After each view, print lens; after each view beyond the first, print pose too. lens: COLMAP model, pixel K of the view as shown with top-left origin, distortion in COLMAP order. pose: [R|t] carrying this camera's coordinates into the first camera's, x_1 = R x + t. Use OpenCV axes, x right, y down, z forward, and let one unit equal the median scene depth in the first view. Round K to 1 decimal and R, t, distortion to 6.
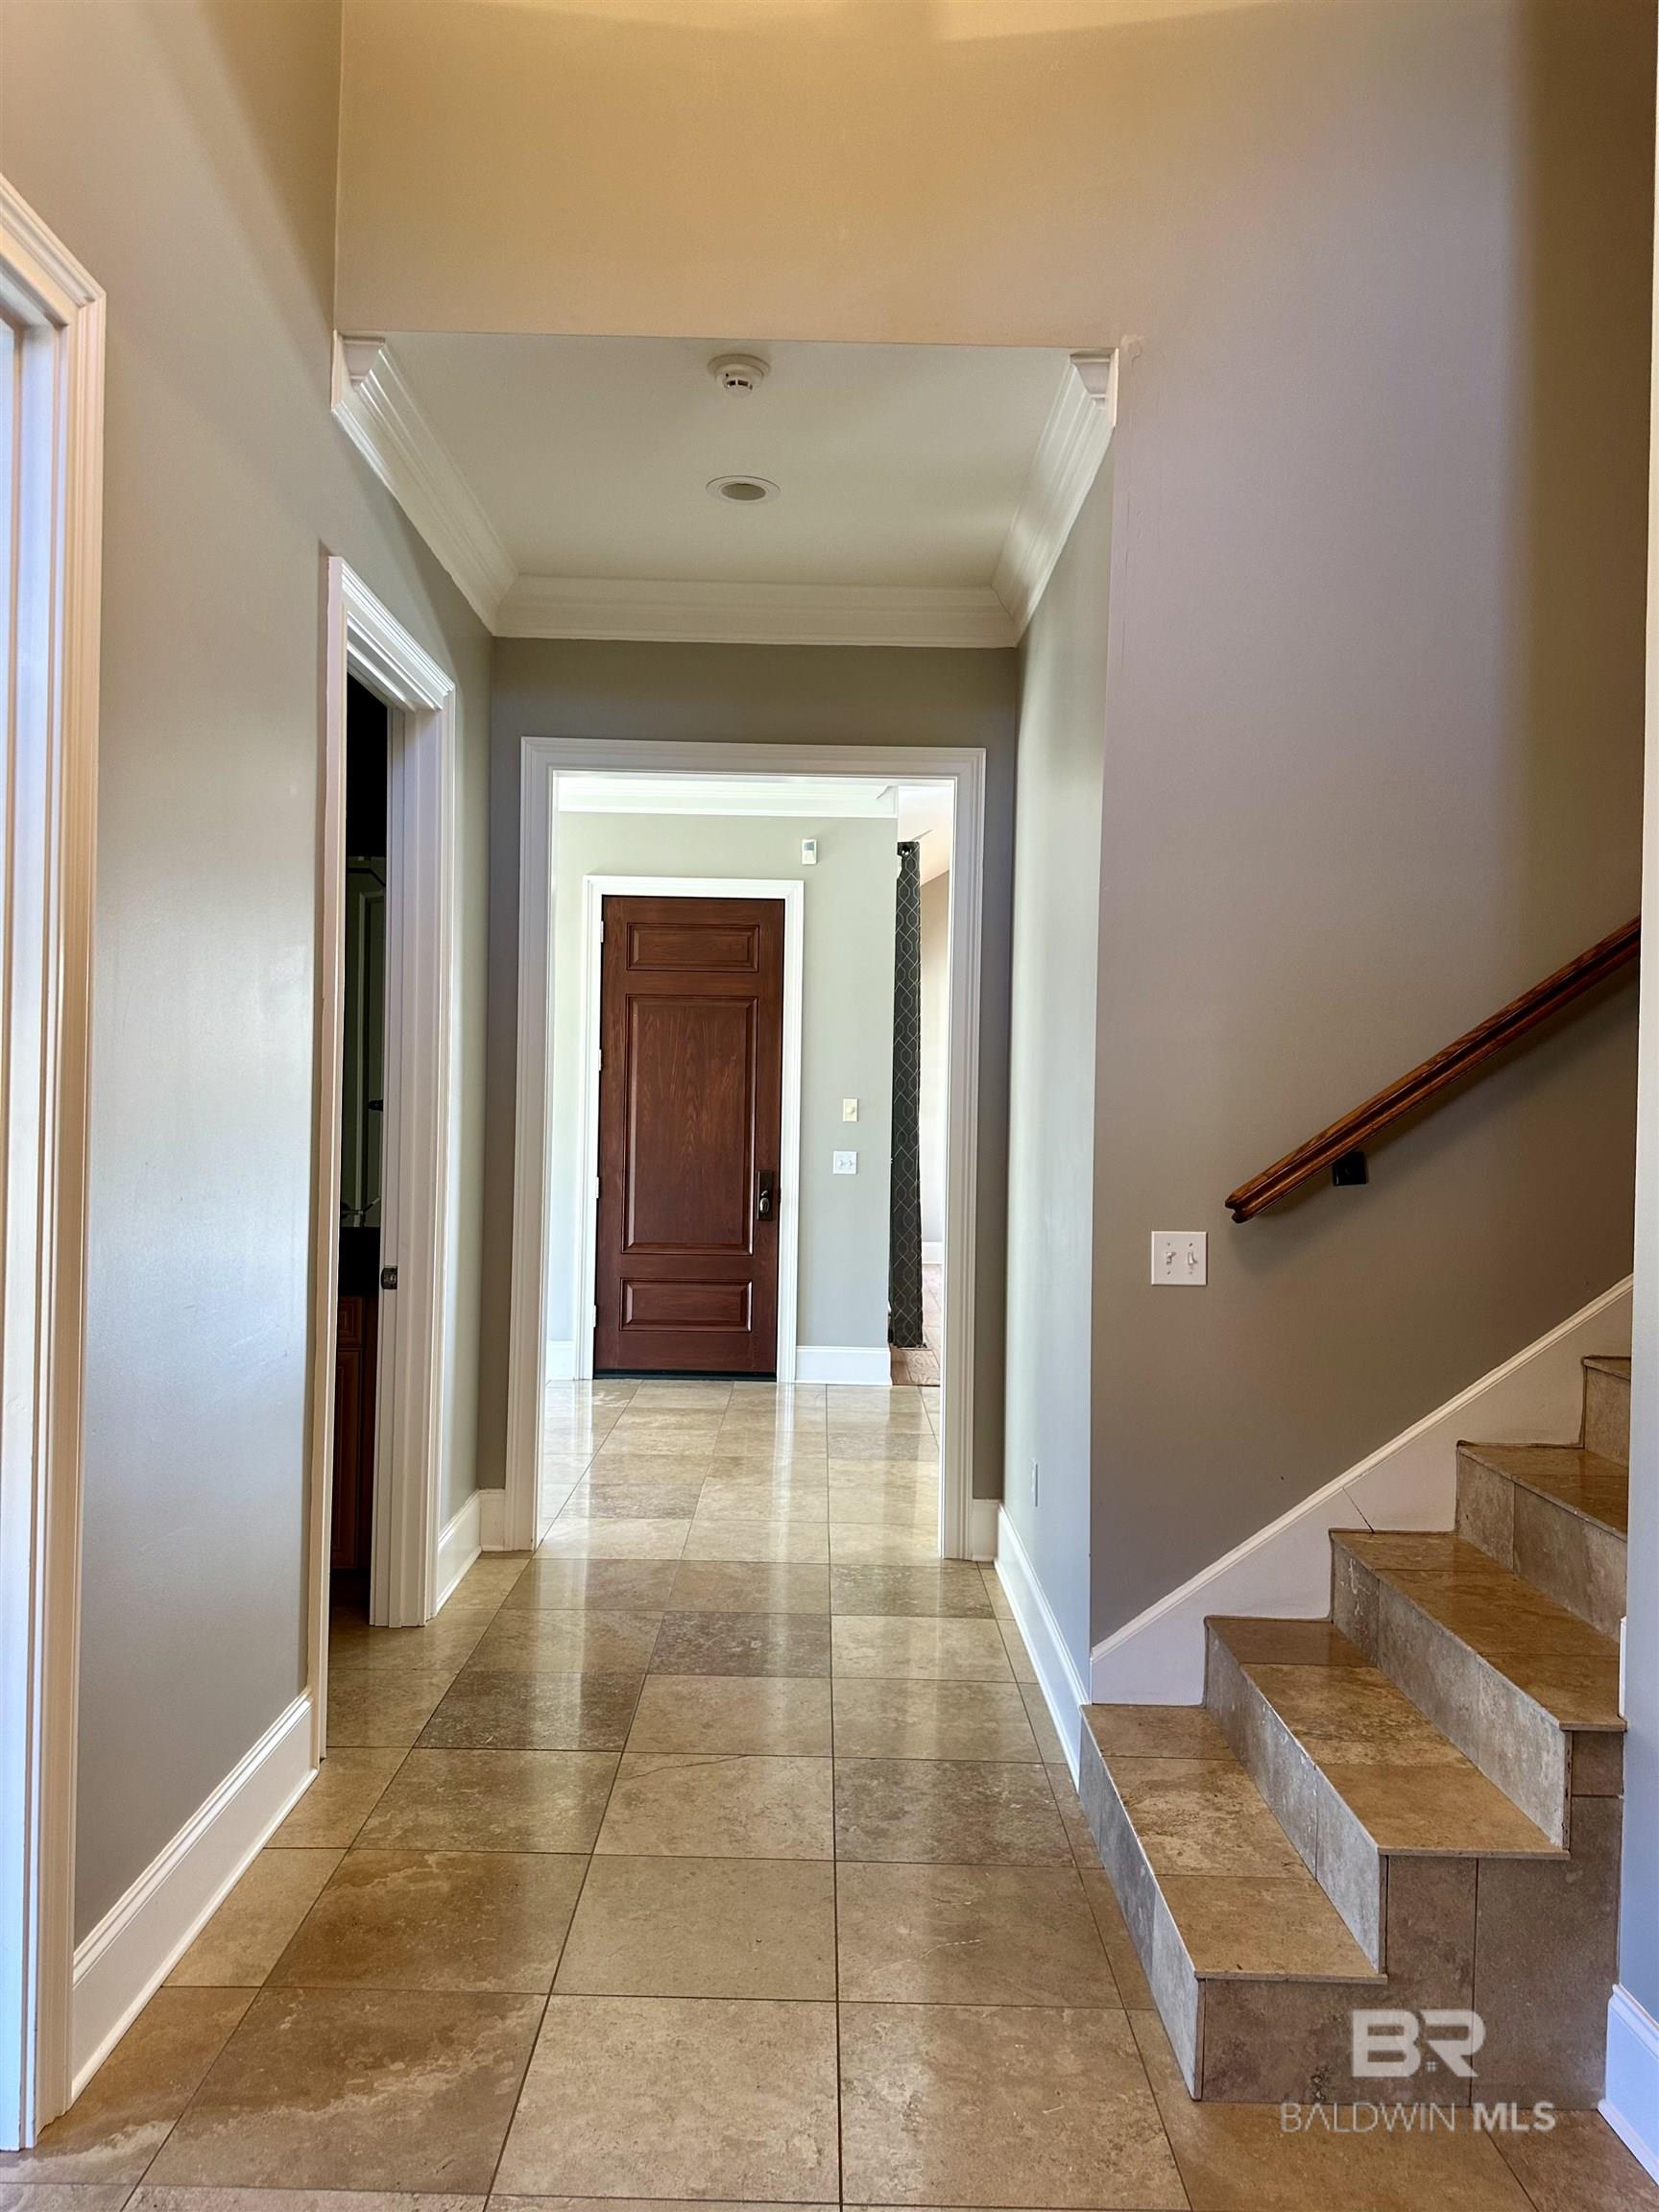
lens RADIAL K [[1550.0, 0, 826.9], [0, 1550.0, 1106.6], [0, 0, 1]] dist [0.091143, -0.109852]
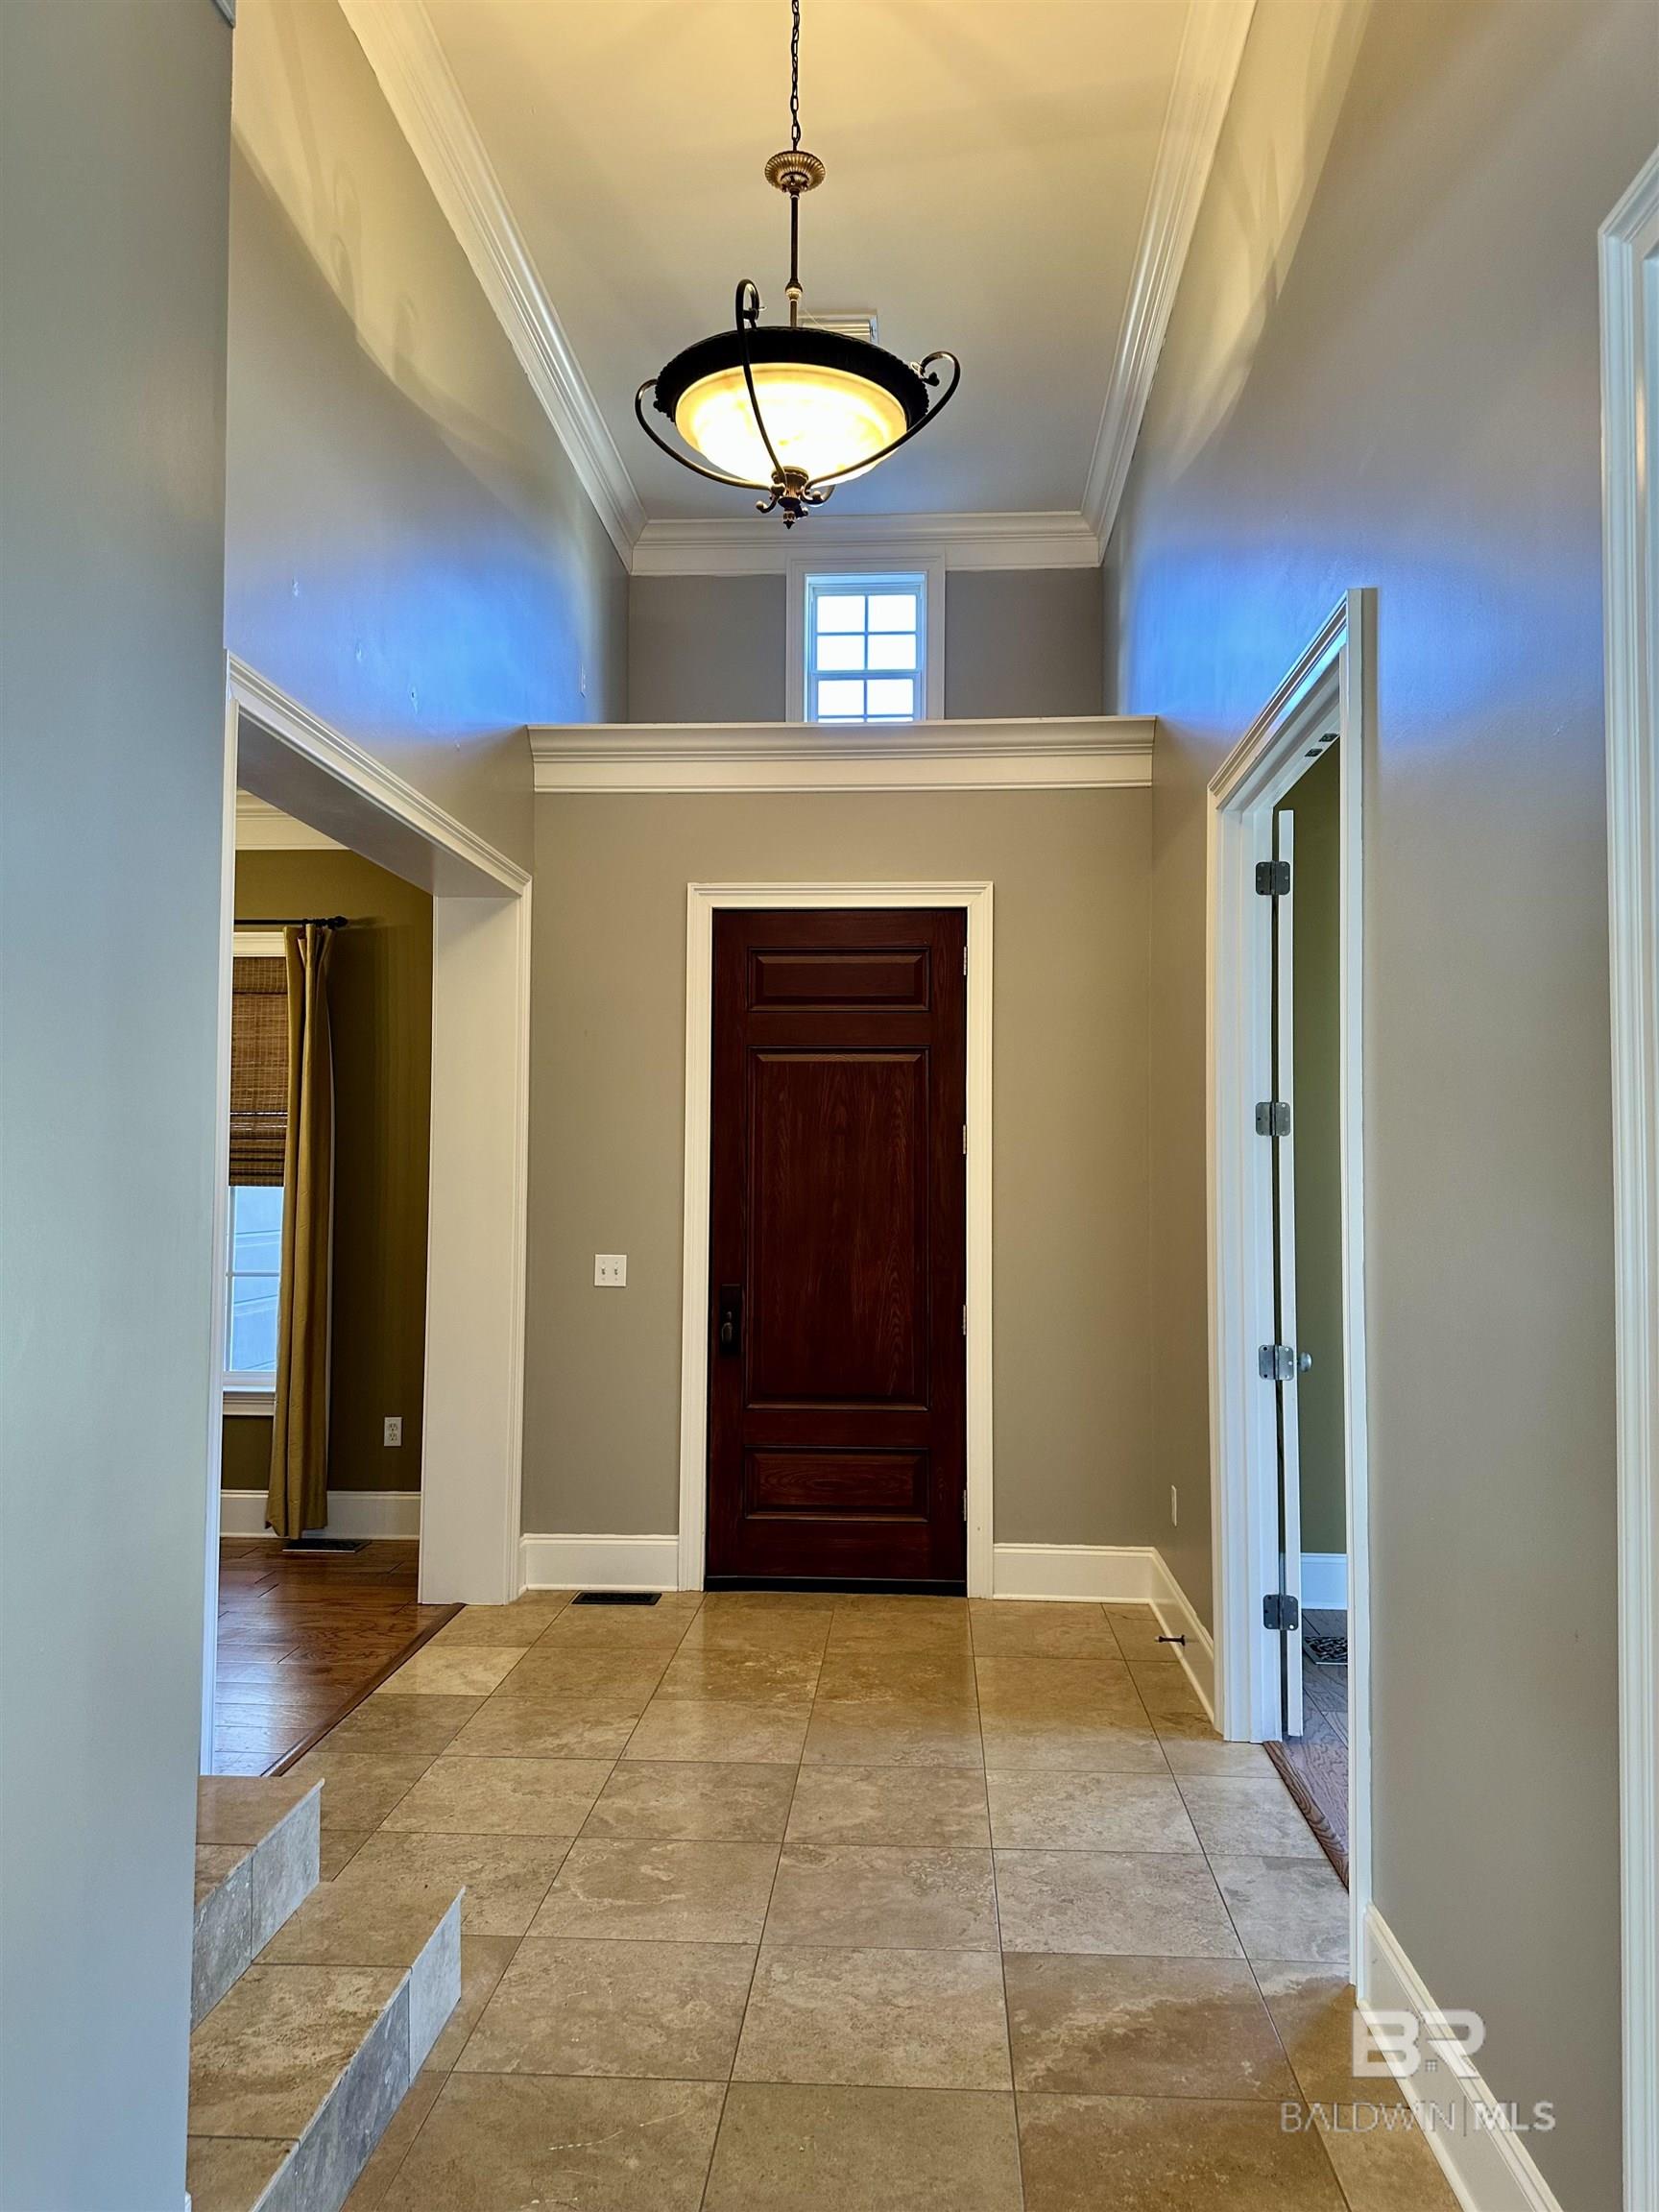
lens RADIAL K [[1550.0, 0, 831.4], [0, 1550.0, 1115.1], [0, 0, 1]] dist [0.091143, -0.109852]
pose [[-0.997359, -0.024909, 0.068227, -0.123149], [-0.027181, 0.999100, -0.032575, -0.024984], [-0.067354, -0.034343, -0.997138, 2.216658]]
